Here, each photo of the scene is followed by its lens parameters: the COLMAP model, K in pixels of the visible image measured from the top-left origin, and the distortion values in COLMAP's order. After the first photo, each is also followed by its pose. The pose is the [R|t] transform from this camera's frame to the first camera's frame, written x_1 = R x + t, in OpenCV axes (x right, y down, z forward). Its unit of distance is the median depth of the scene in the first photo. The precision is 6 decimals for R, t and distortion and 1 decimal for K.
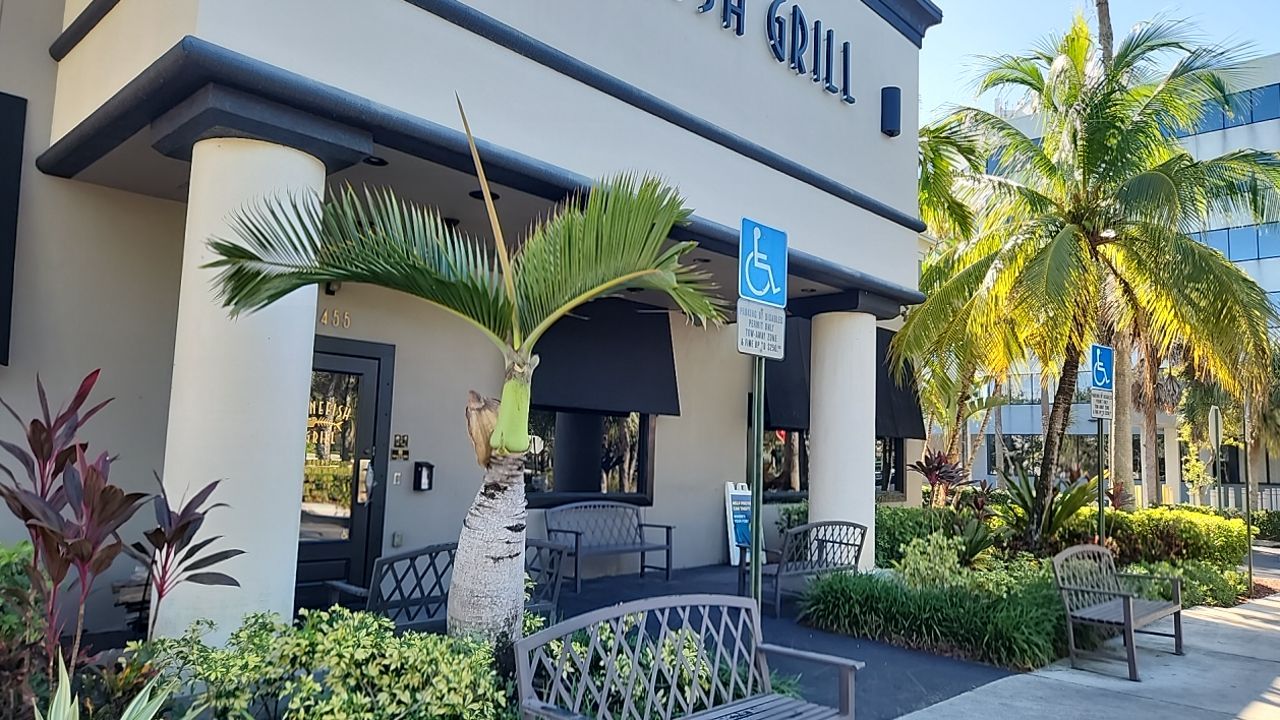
lens RADIAL K [[857.8, 0, 640.0], [0, 857.8, 360.0], [0, 0, 1]] dist [0.080171, -0.074991]
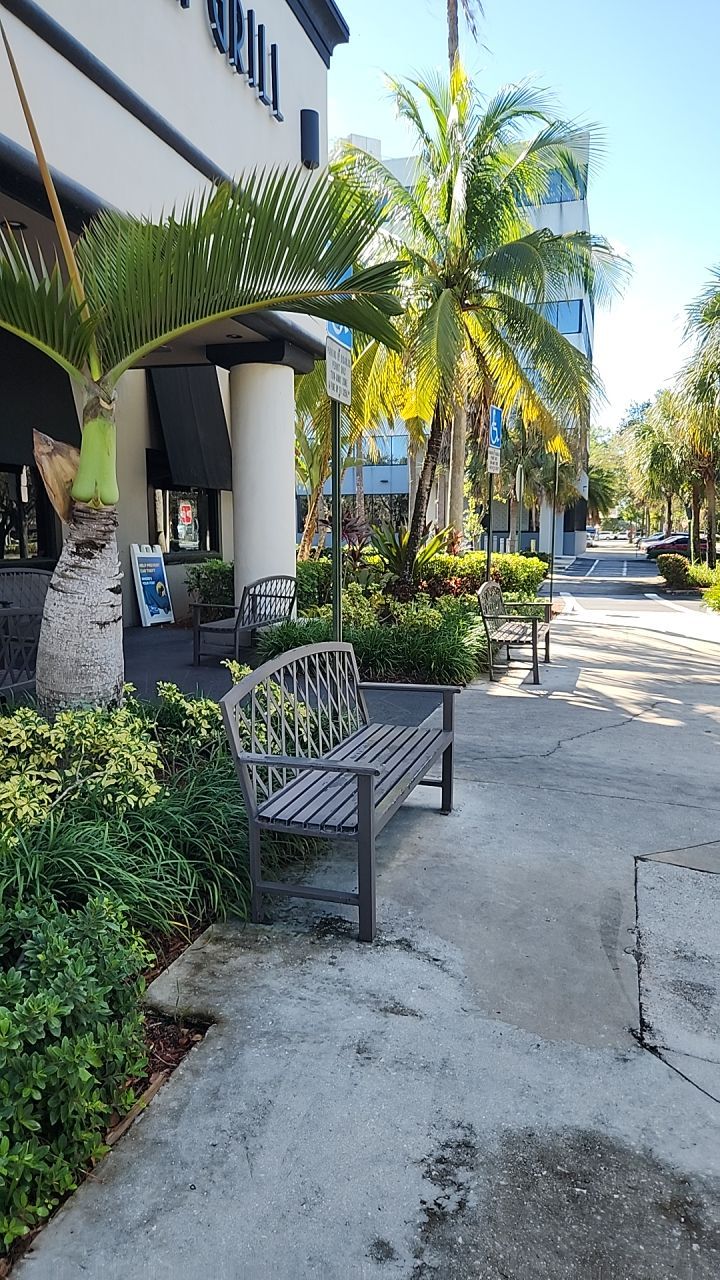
lens RADIAL K [[857.8, 0, 360.0], [0, 857.8, 640.0], [0, 0, 1]] dist [0.080171, -0.074991]
pose [[0.899153, -0.083128, 0.429667, -0.100694], [-0.025975, 0.969926, 0.242009, 0.007159], [-0.436863, -0.228763, 0.869953, 0.031536]]
